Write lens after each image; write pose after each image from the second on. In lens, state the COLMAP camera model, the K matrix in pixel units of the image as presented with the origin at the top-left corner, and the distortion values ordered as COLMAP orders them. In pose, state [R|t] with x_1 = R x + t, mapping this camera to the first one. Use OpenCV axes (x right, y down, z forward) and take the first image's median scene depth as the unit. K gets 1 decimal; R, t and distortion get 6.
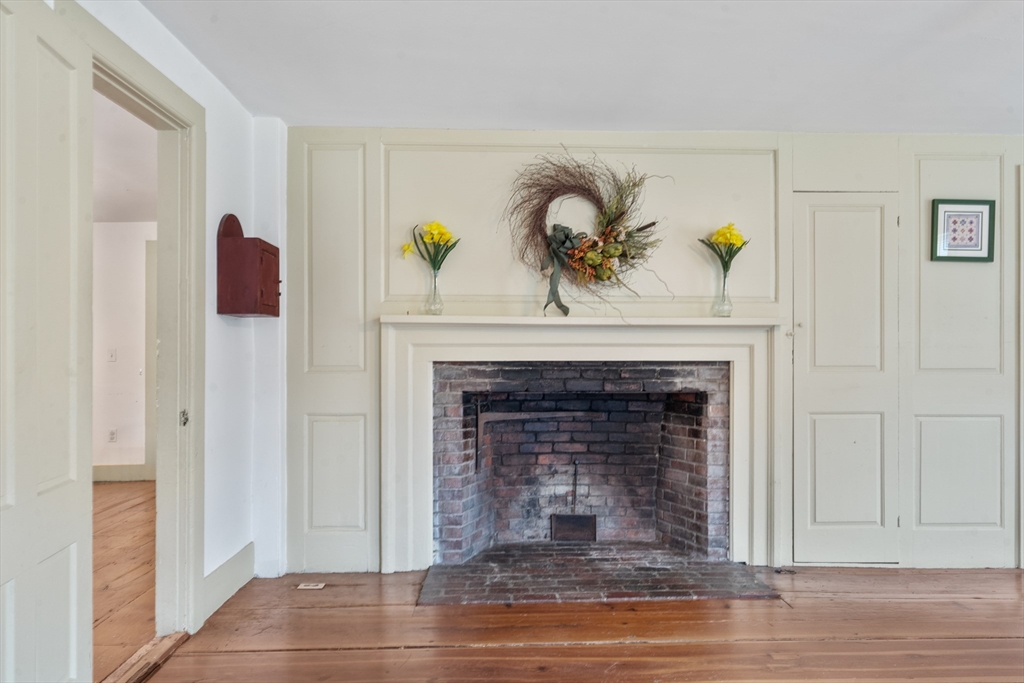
lens RADIAL K [[755.0, 0, 512.4], [0, 755.0, 339.9], [0, 0, 1]] dist [0.022336, 0.002288]
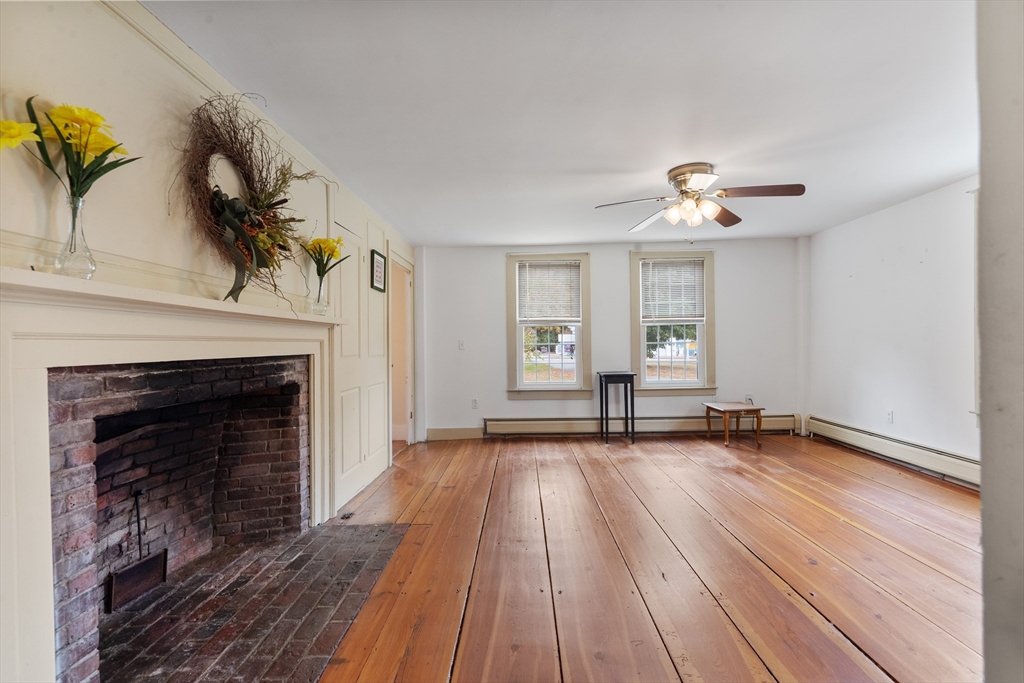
lens RADIAL K [[468.4, 0, 511.3], [0, 468.4, 340.3], [0, 0, 1]] dist [-0.005124, 0.000861]
pose [[0.053191, 0.005996, 0.998566, -0.407679], [0.000878, 0.999981, -0.006051, 0.011527], [-0.998584, 0.001198, 0.053185, 0.657652]]
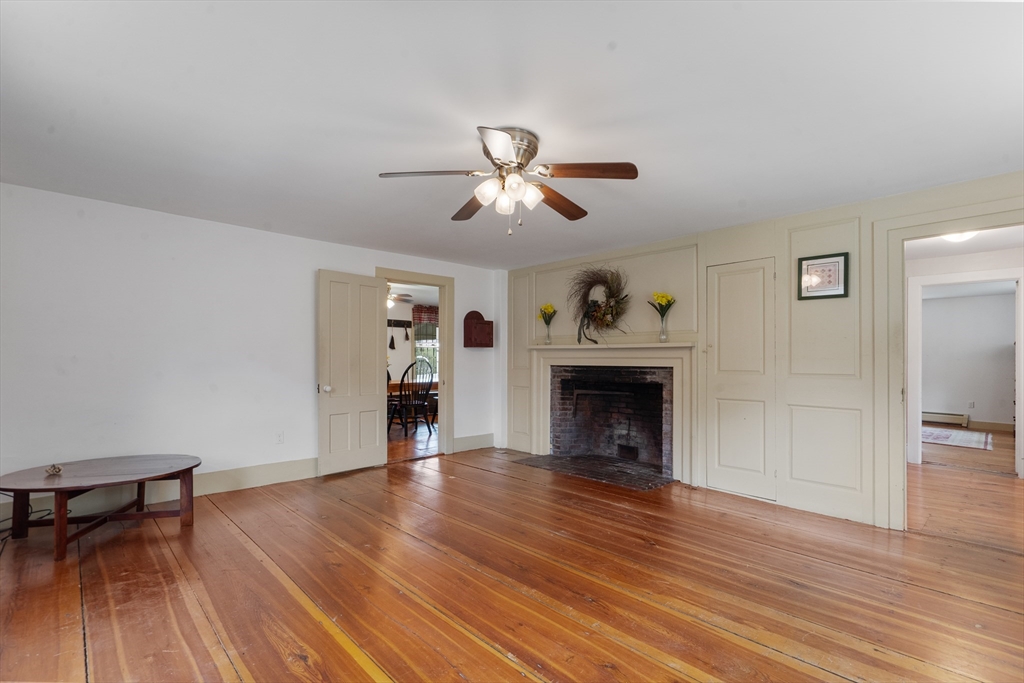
lens RADIAL K [[468.4, 0, 503.1], [0, 468.4, 357.3], [0, 0, 1]] dist [-0.005124, 0.000861]
pose [[0.645789, -0.002220, -0.763513, 0.871282], [0.008302, 0.999957, 0.004114, -0.002252], [0.763471, -0.008996, 0.645780, -0.017411]]
